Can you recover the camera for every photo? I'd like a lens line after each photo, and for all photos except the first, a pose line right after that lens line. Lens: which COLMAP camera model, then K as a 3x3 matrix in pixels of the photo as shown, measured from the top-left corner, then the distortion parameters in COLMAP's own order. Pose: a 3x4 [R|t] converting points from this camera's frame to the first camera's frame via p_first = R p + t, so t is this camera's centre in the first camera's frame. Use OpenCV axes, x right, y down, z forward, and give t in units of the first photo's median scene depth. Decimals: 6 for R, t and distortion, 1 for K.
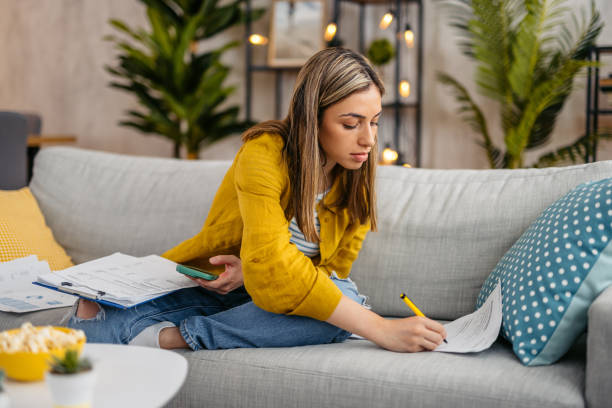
lens RADIAL K [[1055.5, 0, 306.0], [0, 1055.5, 204.0], [0, 0, 1]] dist [-0.021470, 0.063732]
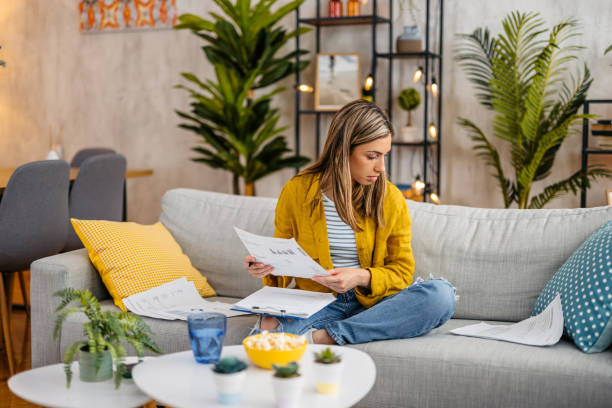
lens RADIAL K [[1055.5, 0, 306.0], [0, 1055.5, 204.0], [0, 0, 1]] dist [-0.021470, 0.063732]
pose [[0.998029, -0.009621, 0.062007, -0.171648], [0.009436, 0.999950, 0.003282, -0.040288], [-0.062036, -0.002690, 0.998070, -0.281545]]
